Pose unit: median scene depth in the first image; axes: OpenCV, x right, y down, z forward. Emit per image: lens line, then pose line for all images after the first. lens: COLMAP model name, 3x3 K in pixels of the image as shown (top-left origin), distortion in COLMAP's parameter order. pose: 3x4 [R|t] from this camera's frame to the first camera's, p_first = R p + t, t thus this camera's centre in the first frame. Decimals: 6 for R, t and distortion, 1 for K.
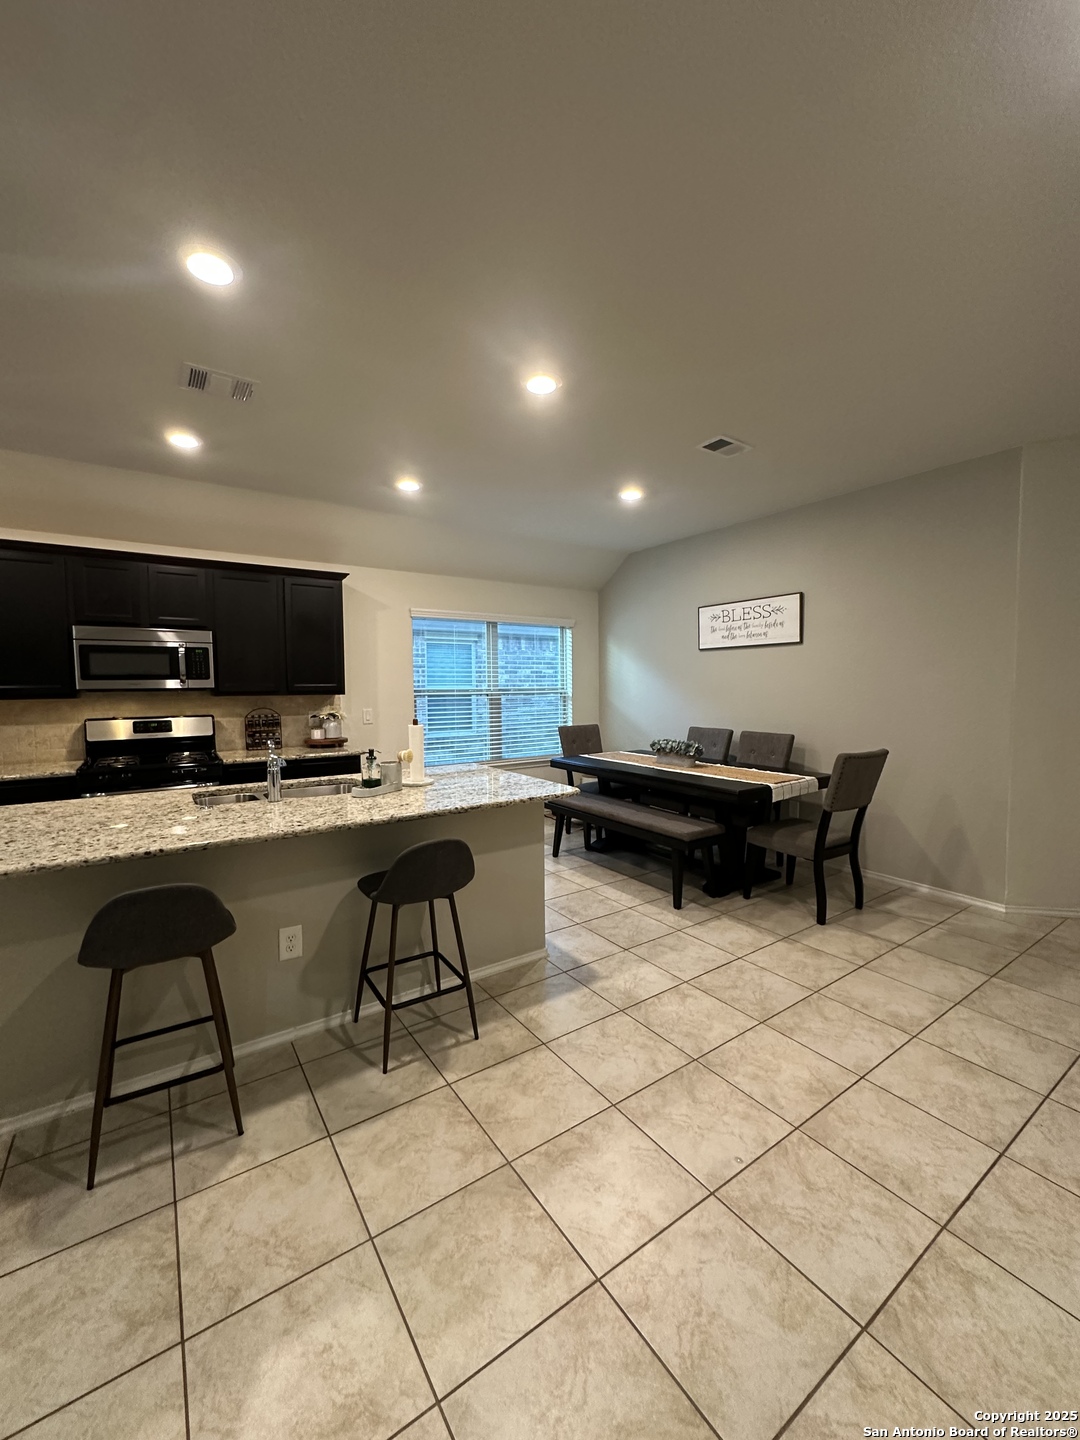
lens RADIAL K [[573.7, 0, 541.6], [0, 573.7, 721.2], [0, 0, 1]] dist [-0.004309, 0.000373]
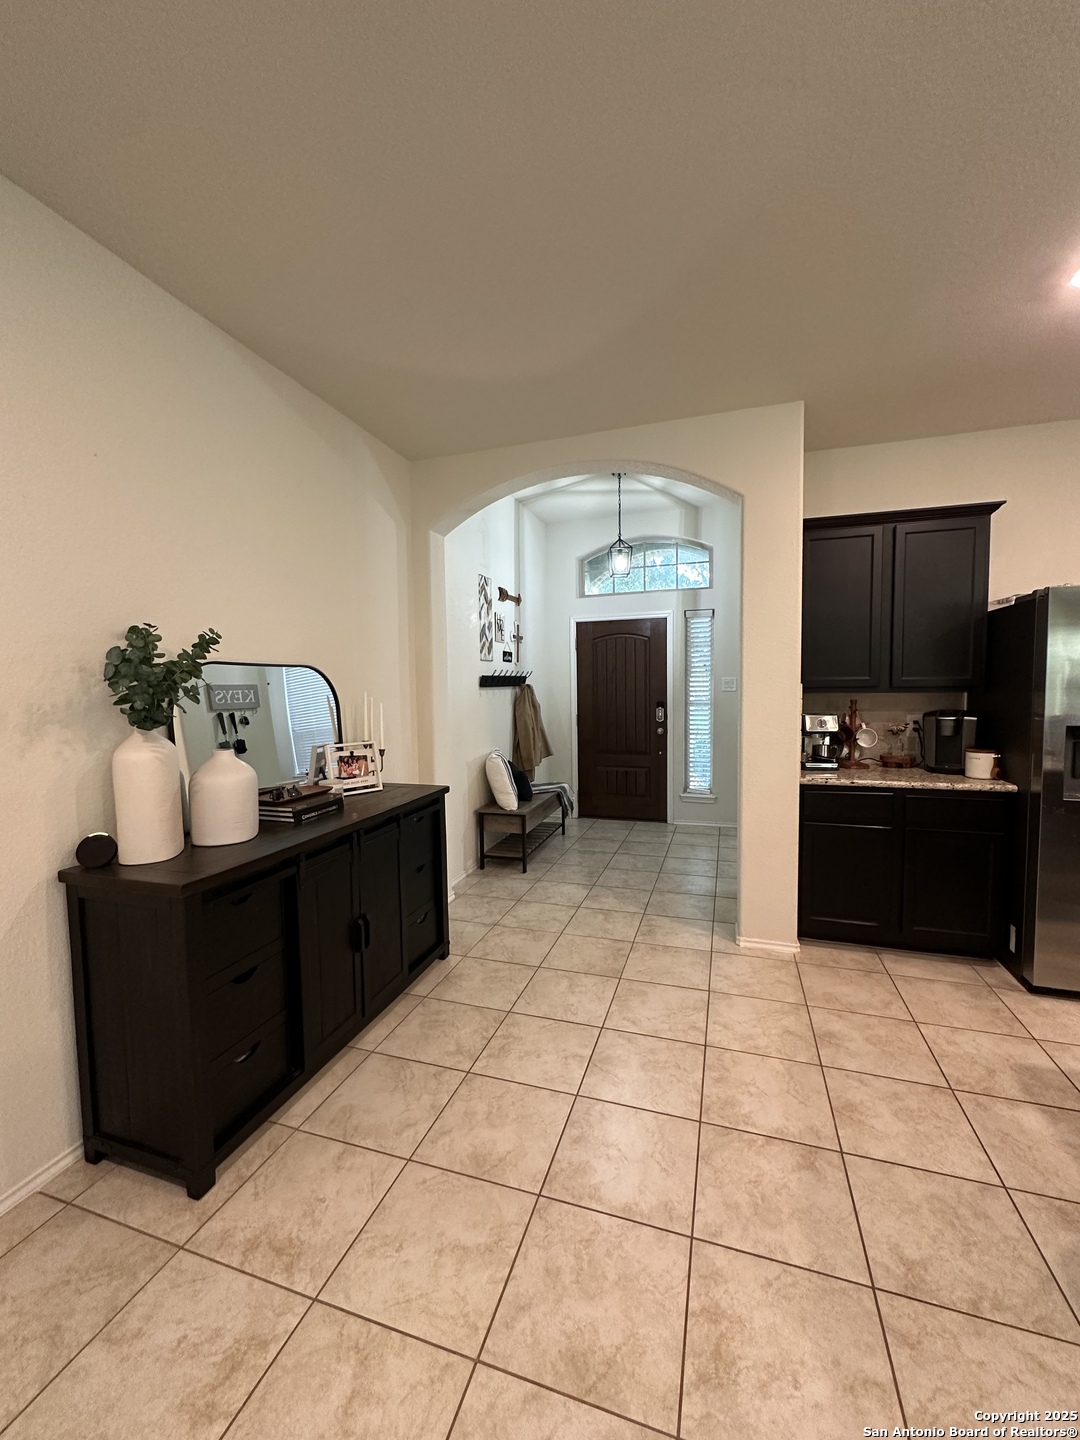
lens RADIAL K [[573.7, 0, 541.6], [0, 573.7, 721.2], [0, 0, 1]] dist [-0.004309, 0.000373]
pose [[-0.794404, 0.053921, -0.604992, 0.158101], [-0.022381, 0.992777, 0.117871, -0.030531], [0.606977, 0.107178, -0.787459, 0.460765]]
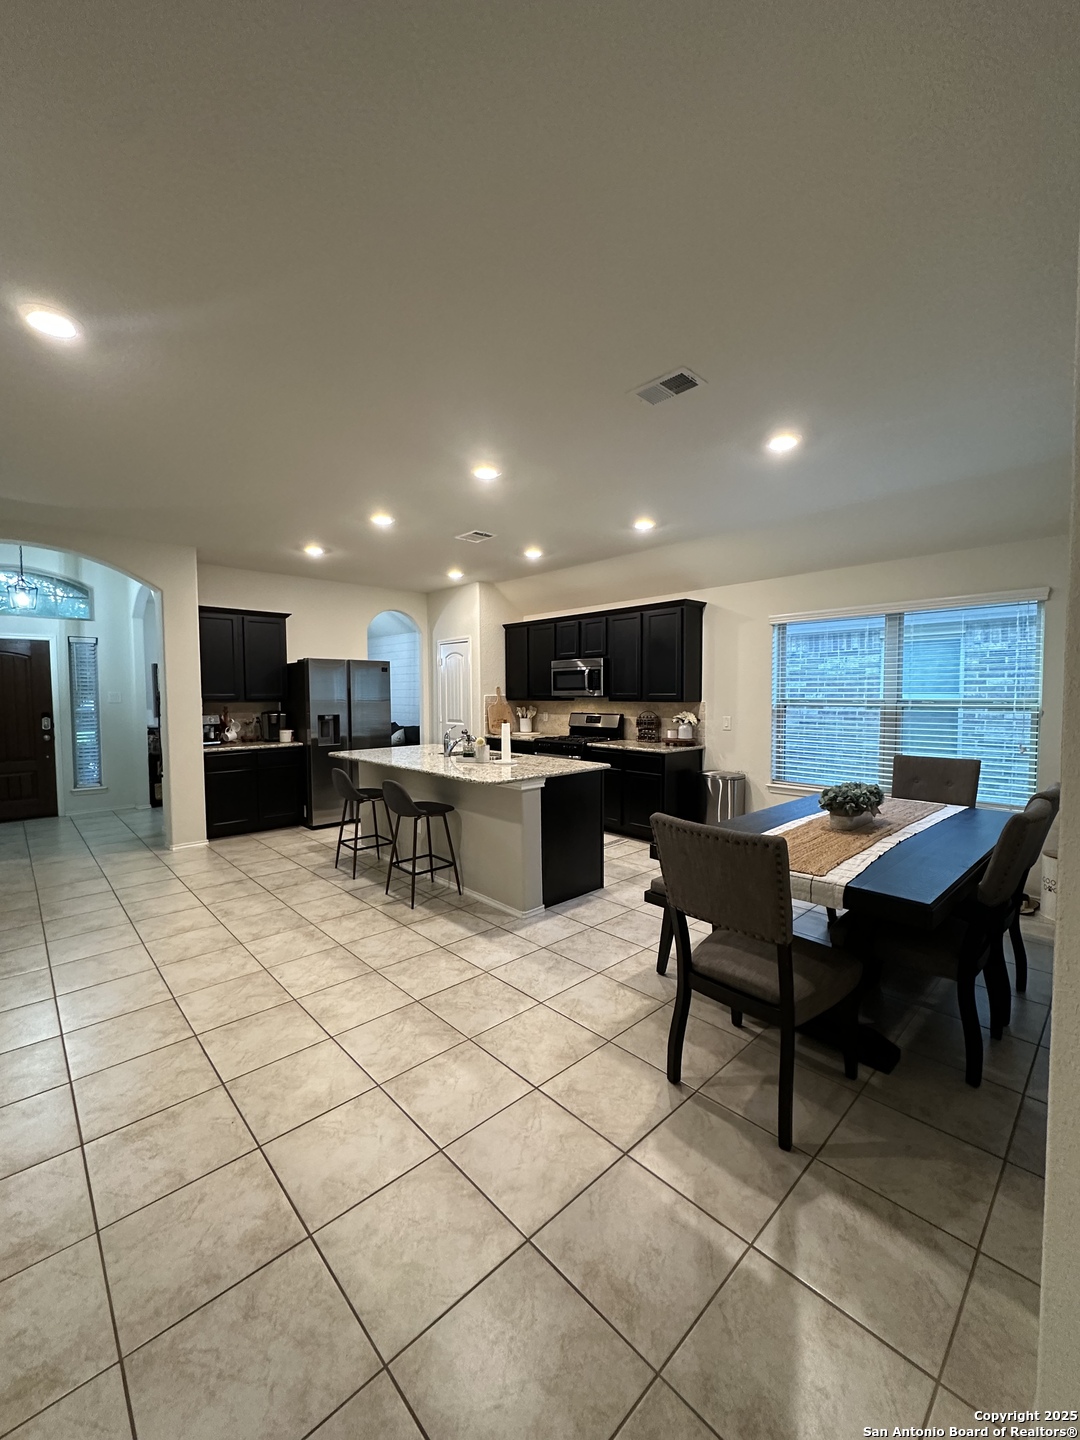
lens RADIAL K [[573.7, 0, 541.6], [0, 573.7, 721.2], [0, 0, 1]] dist [-0.004309, 0.000373]
pose [[0.154002, 0.055202, -0.986527, 0.988709], [-0.060442, 0.997095, 0.046358, -0.057469], [0.986220, 0.052489, 0.156892, 0.683587]]
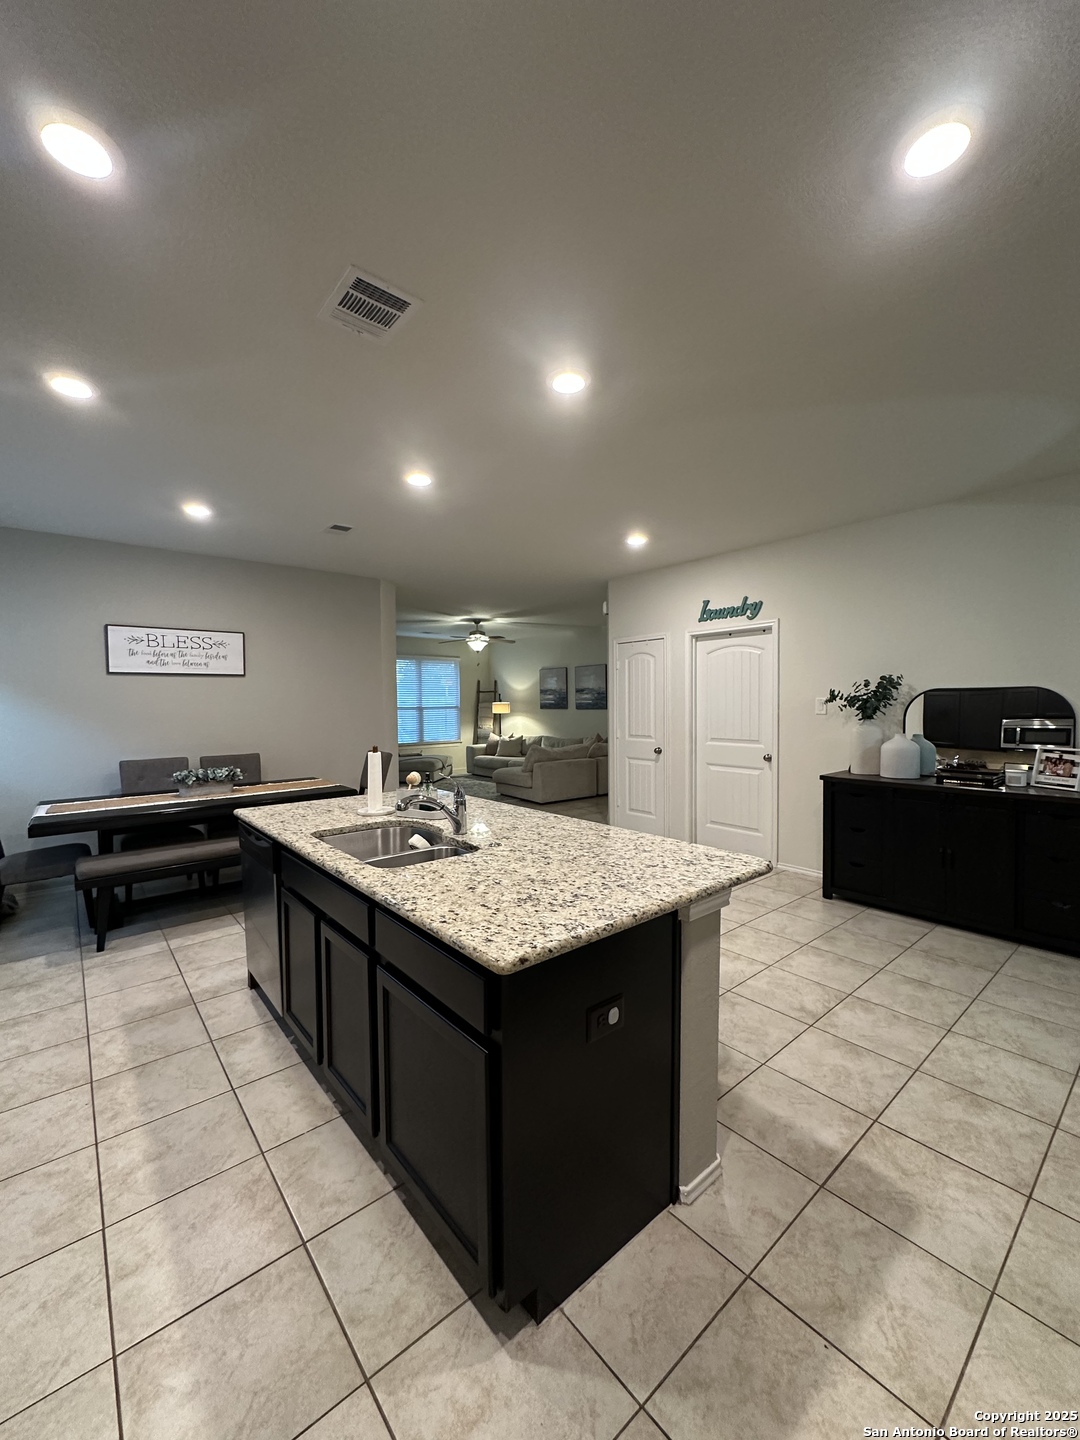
lens RADIAL K [[573.7, 0, 541.6], [0, 573.7, 721.2], [0, 0, 1]] dist [-0.004309, 0.000373]
pose [[-0.097280, -0.025701, 0.994925, -0.964099], [0.075636, 0.996585, 0.033140, -0.045310], [-0.992379, 0.078476, -0.095004, 0.641738]]
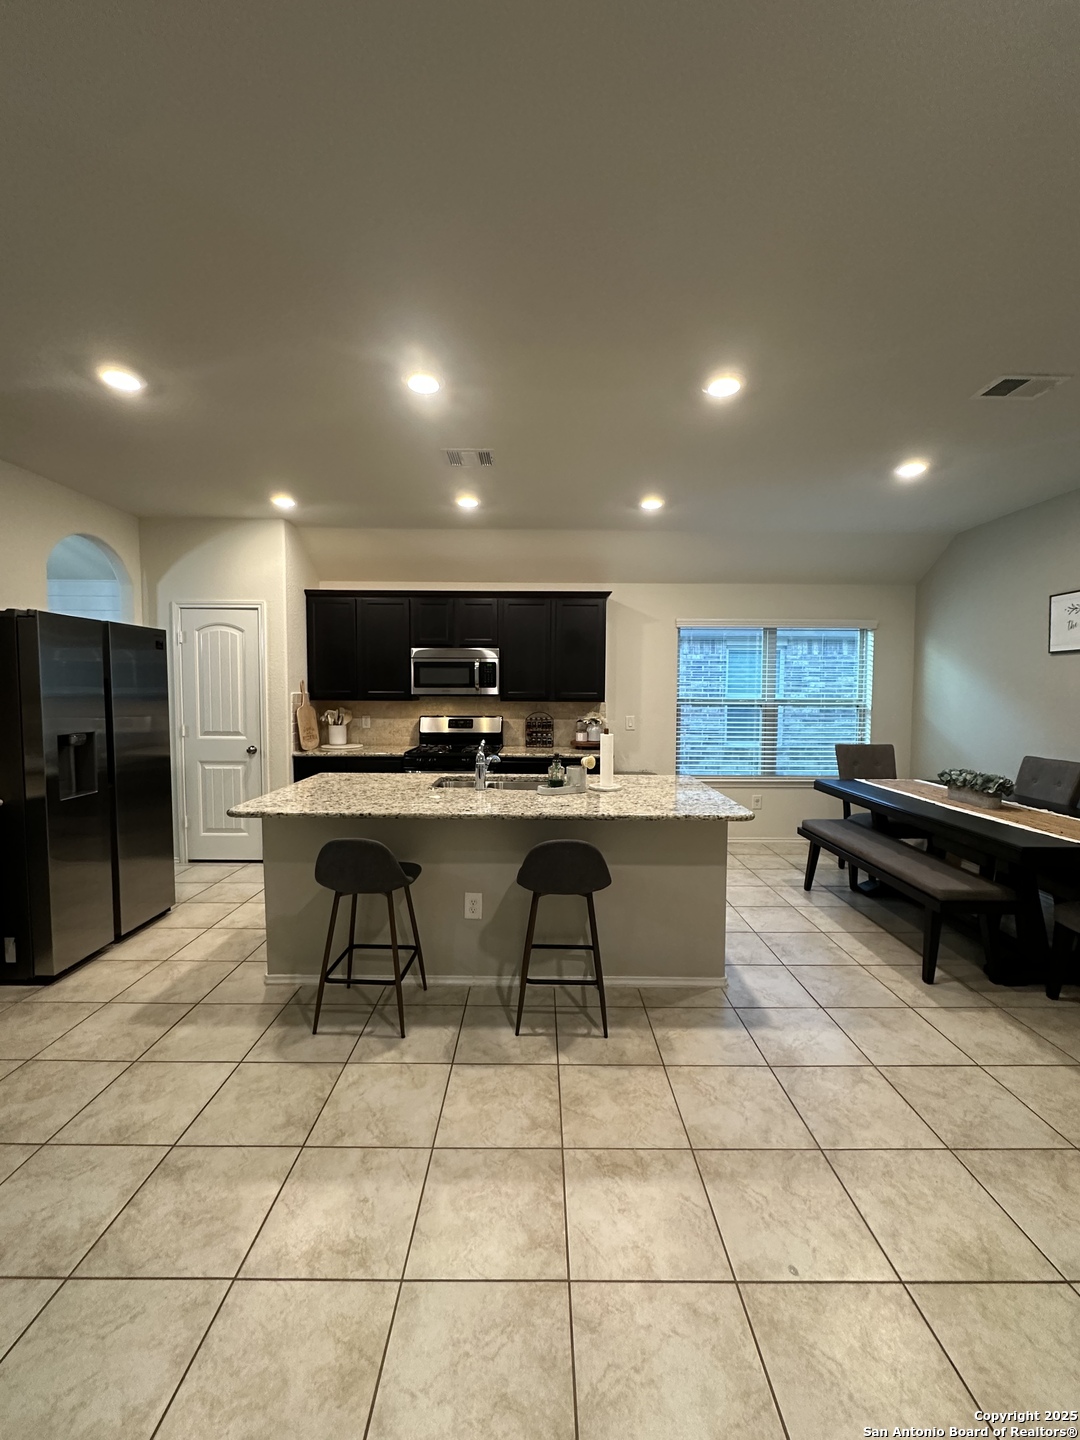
lens RADIAL K [[573.7, 0, 541.6], [0, 573.7, 721.2], [0, 0, 1]] dist [-0.004309, 0.000373]
pose [[0.826466, 0.043113, -0.561334, 0.222985], [-0.047942, 0.998831, 0.006129, -0.014419], [0.560942, 0.021846, 0.827567, 0.035246]]
